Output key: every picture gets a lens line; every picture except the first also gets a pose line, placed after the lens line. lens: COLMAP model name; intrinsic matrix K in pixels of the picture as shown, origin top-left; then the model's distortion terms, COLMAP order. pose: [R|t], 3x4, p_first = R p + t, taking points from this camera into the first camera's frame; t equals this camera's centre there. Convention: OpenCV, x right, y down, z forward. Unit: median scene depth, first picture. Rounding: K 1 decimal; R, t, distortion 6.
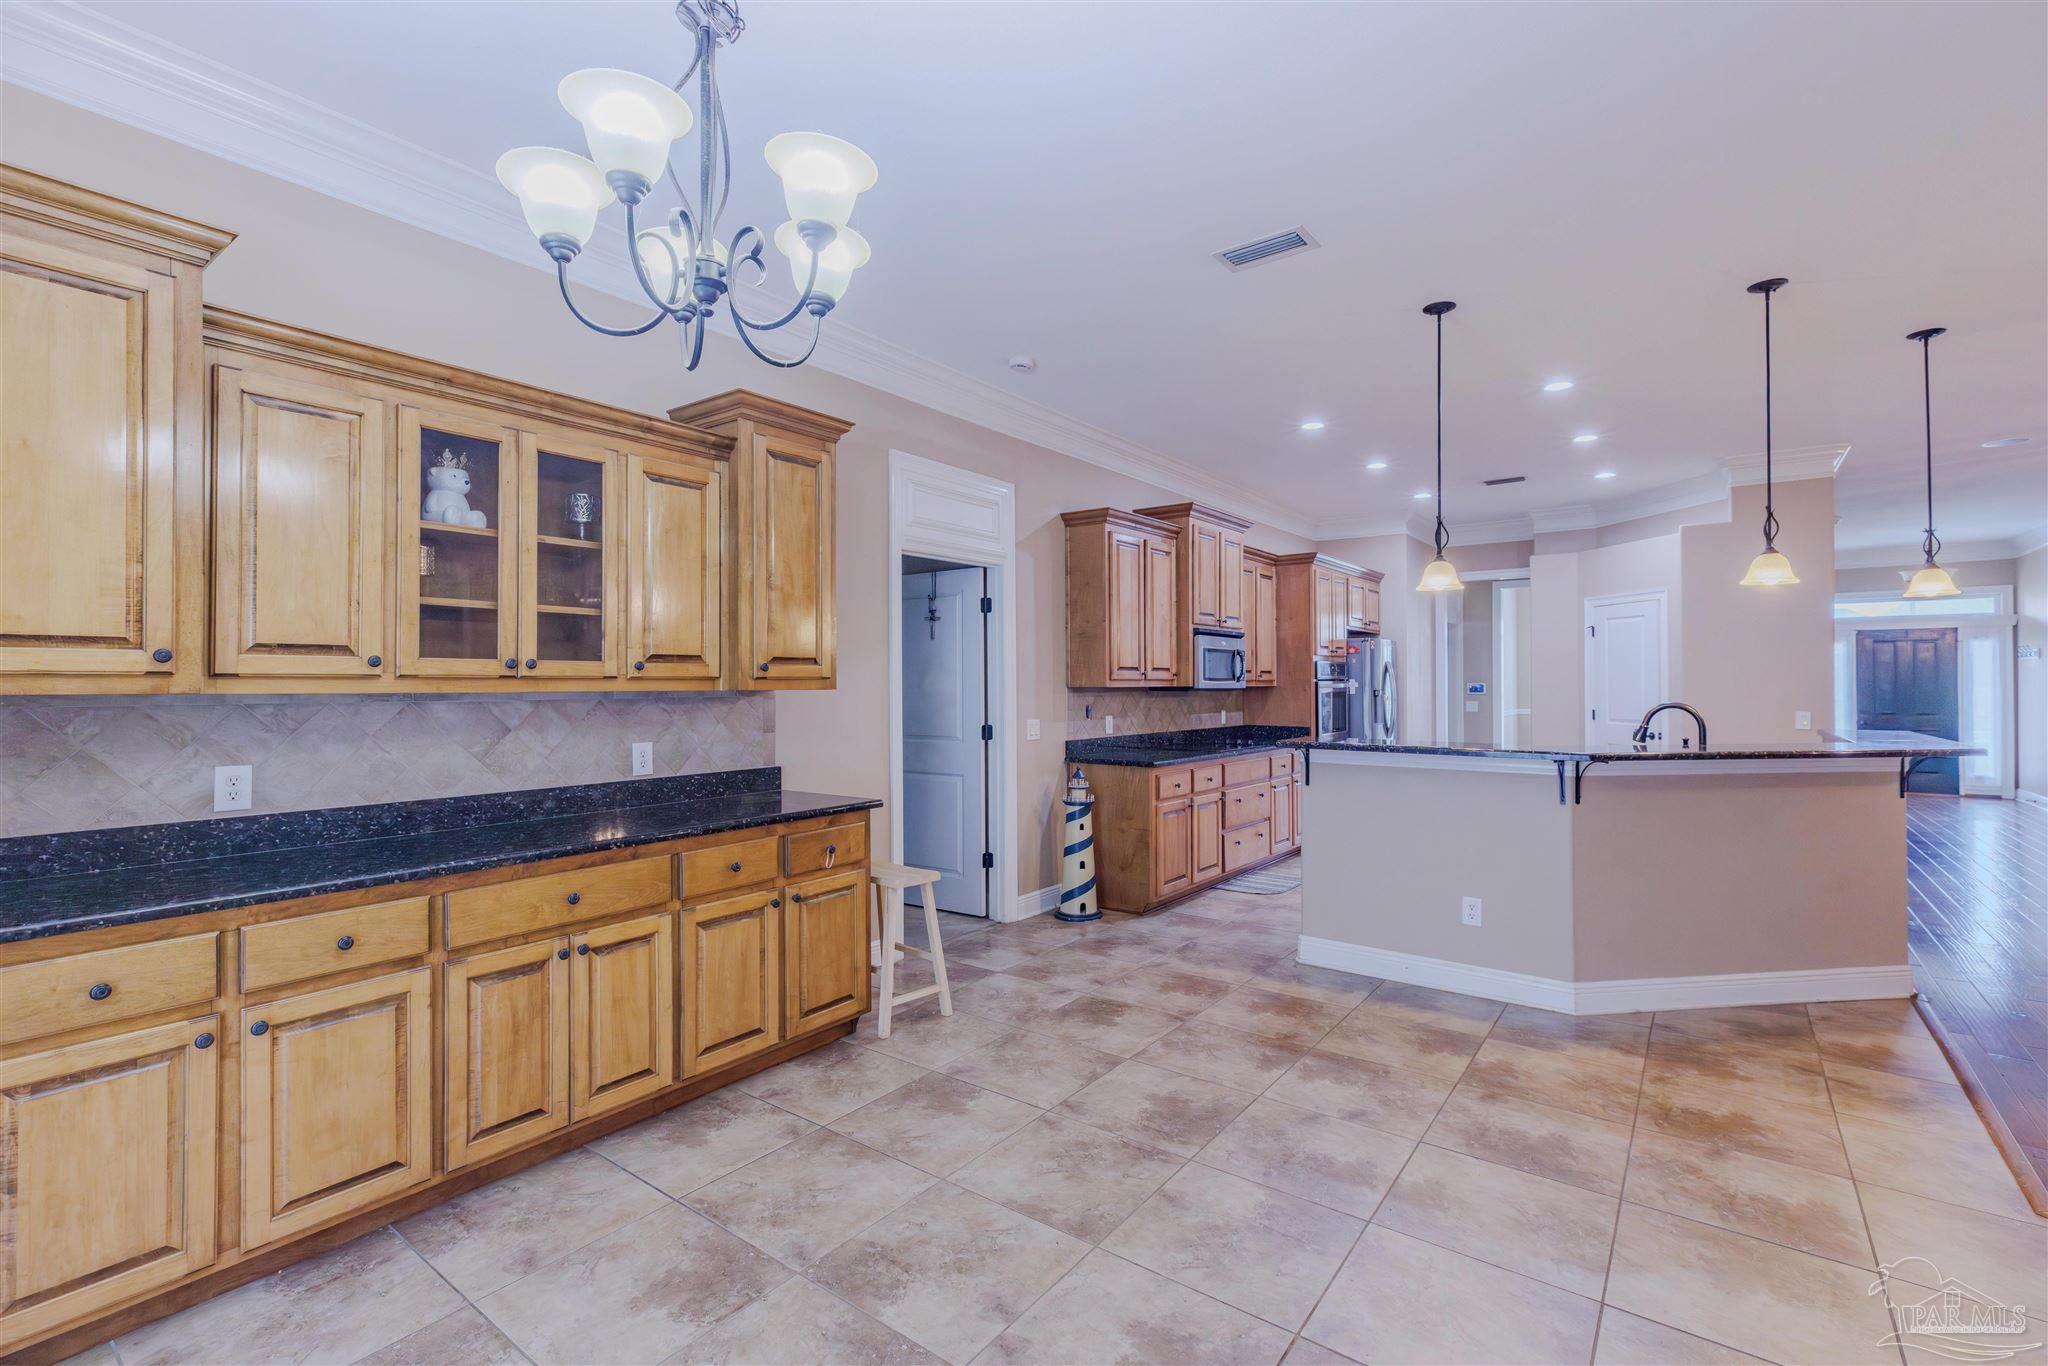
lens RADIAL K [[911.9, 0, 1022.5], [0, 911.9, 684.0], [0, 0, 1]] dist [-0.000727, -0.000228]
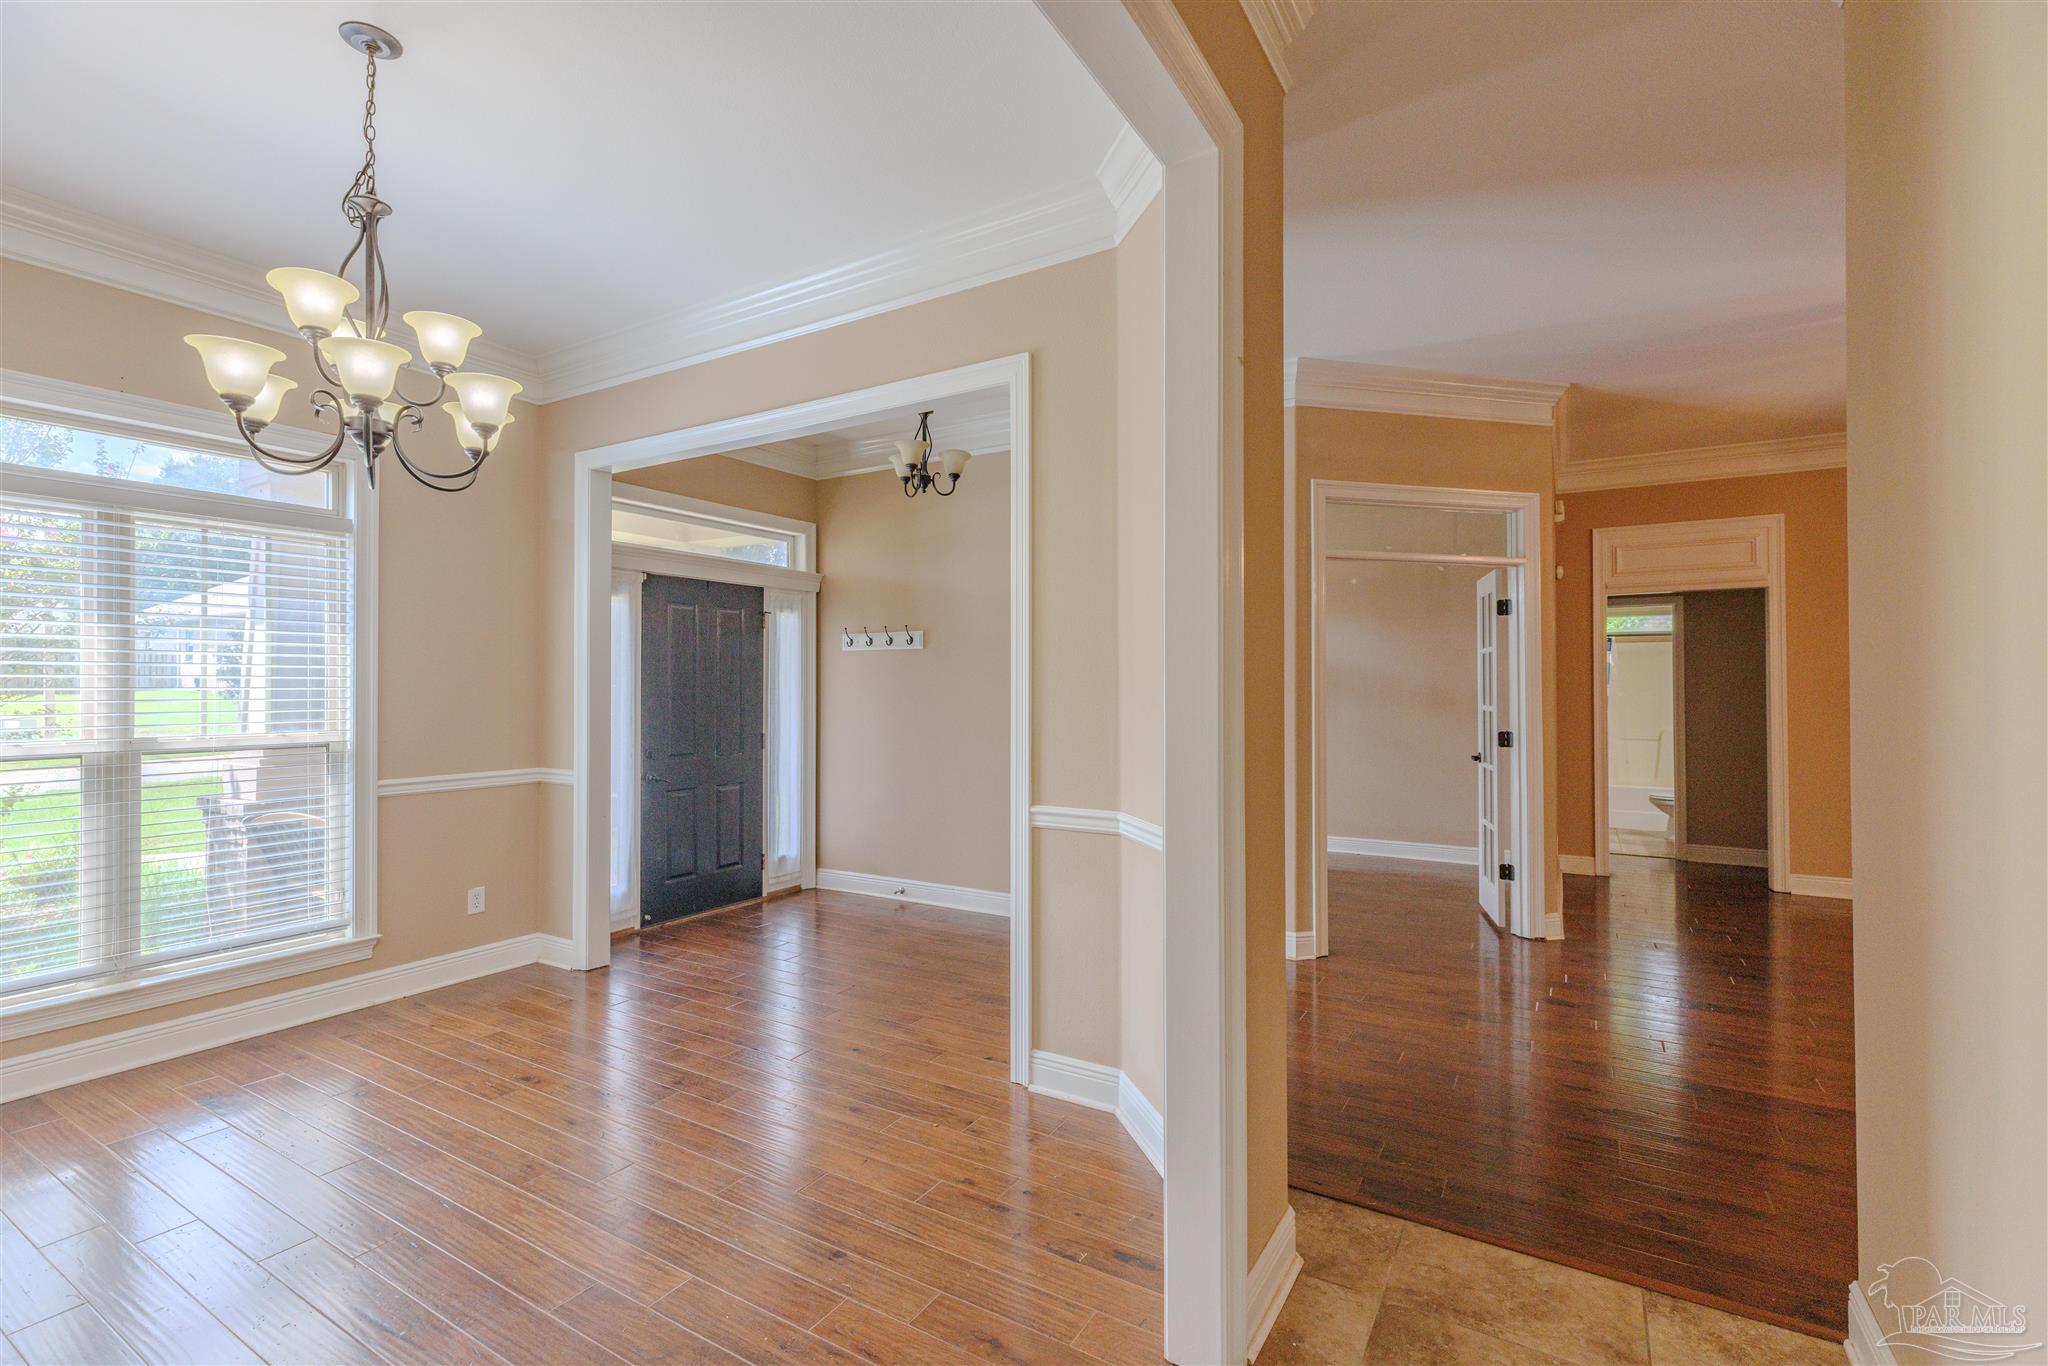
lens RADIAL K [[918.2, 0, 1011.1], [0, 918.2, 675.4], [0, 0, 1]] dist [0.003455, 0.000448]
pose [[-0.099031, 0.013892, 0.994987, 1.221811], [-0.001682, 0.999899, -0.014128, -0.005446], [-0.995083, -0.003073, -0.098997, 2.347598]]
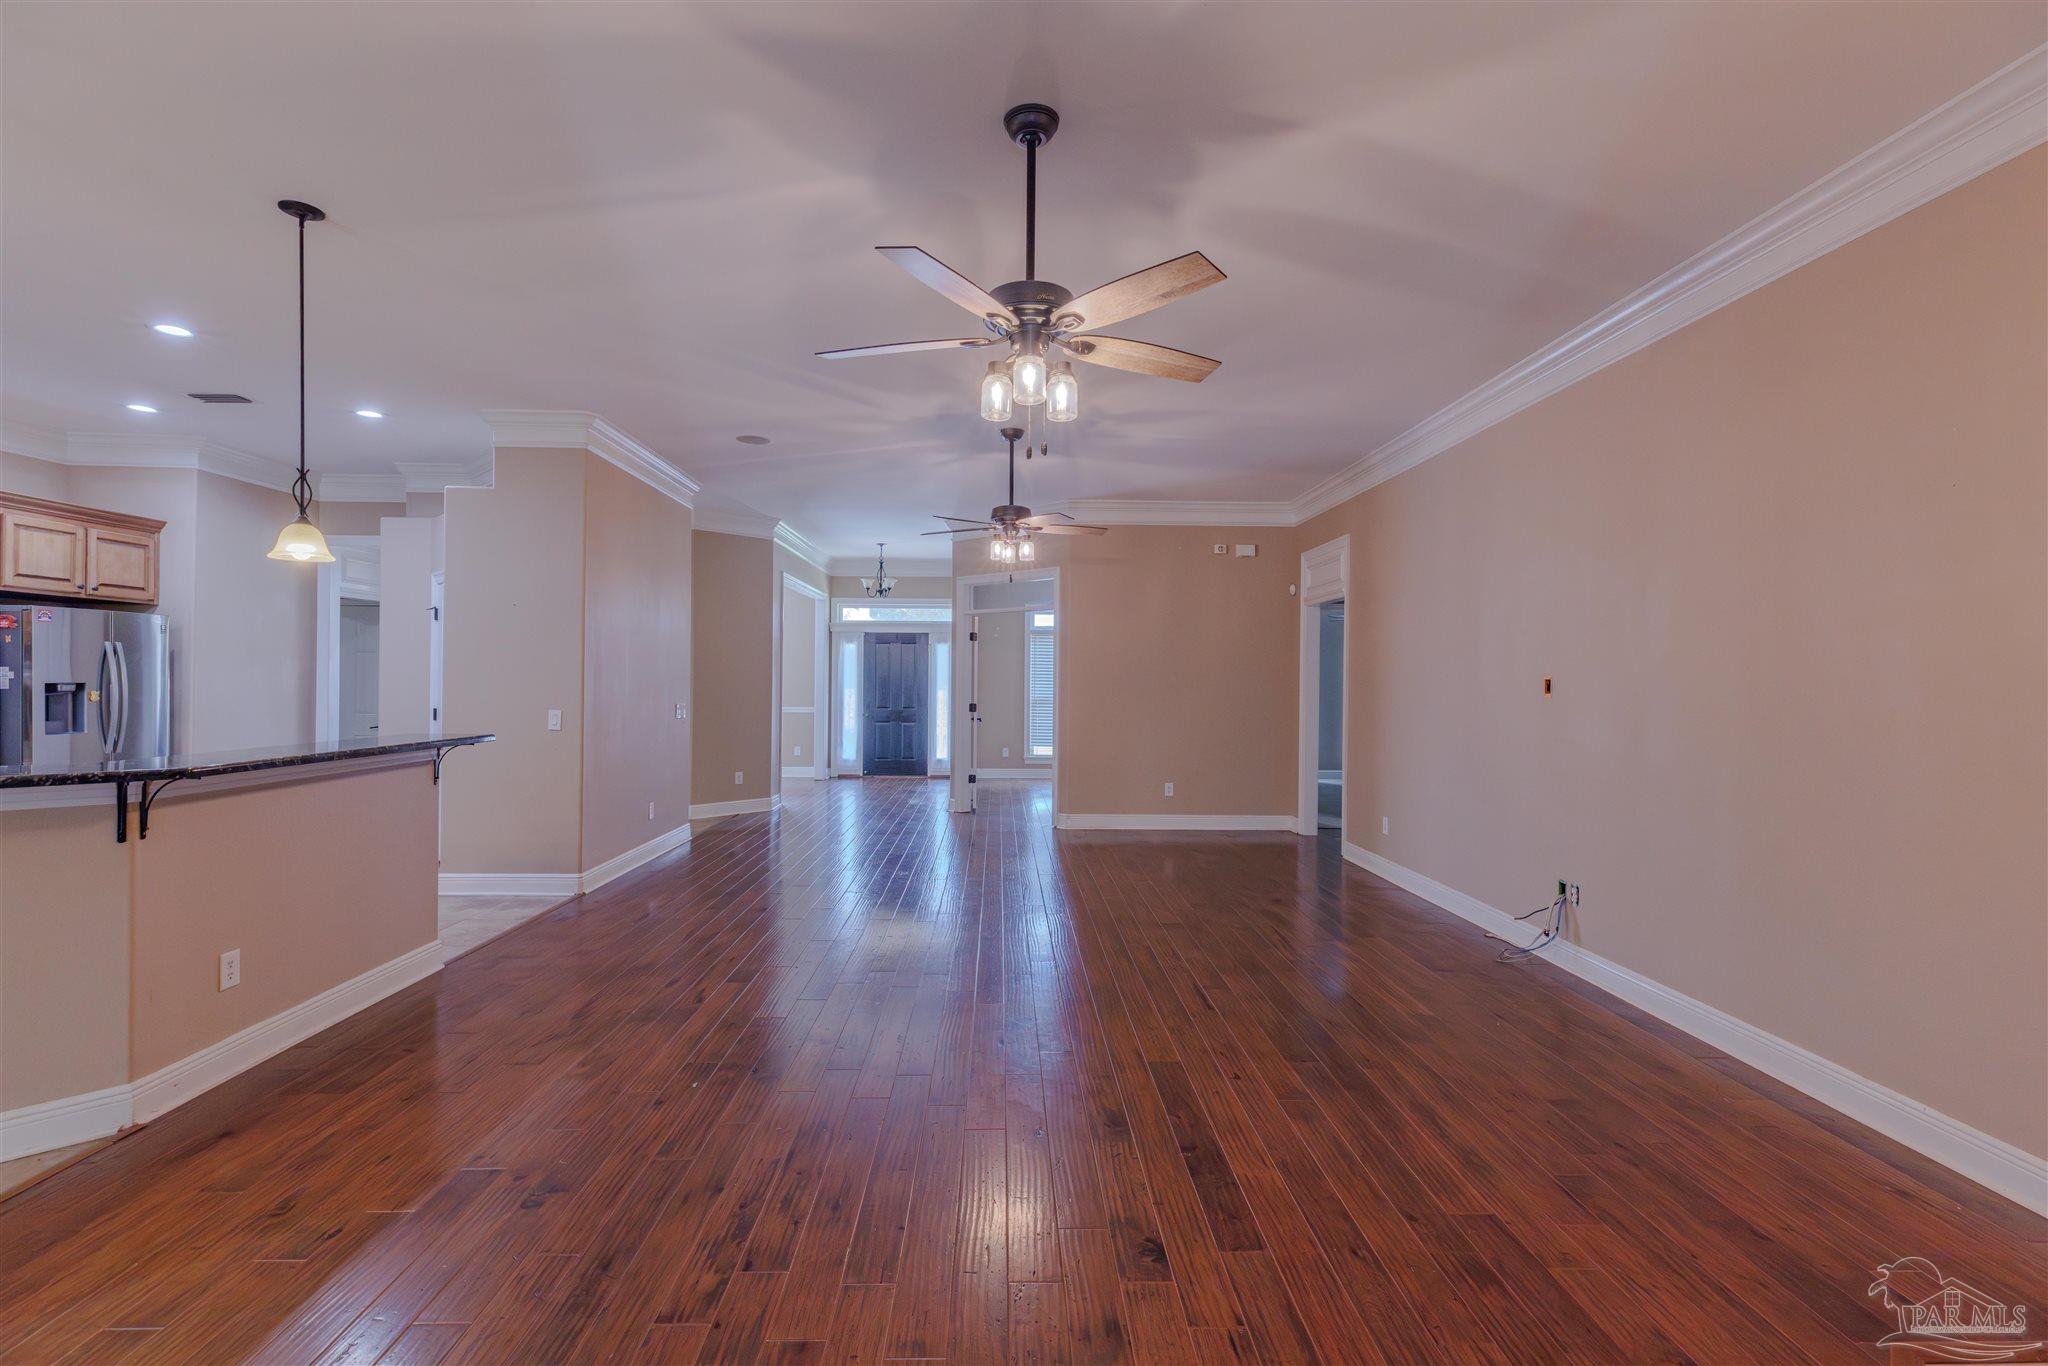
lens RADIAL K [[918.2, 0, 1011.1], [0, 918.2, 675.4], [0, 0, 1]] dist [0.003455, 0.000448]
pose [[0.788088, 0.010429, 0.615474, 1.005349], [-0.008152, 0.999946, -0.006506, -0.000770], [-0.615508, 0.000109, 0.788131, 0.024102]]
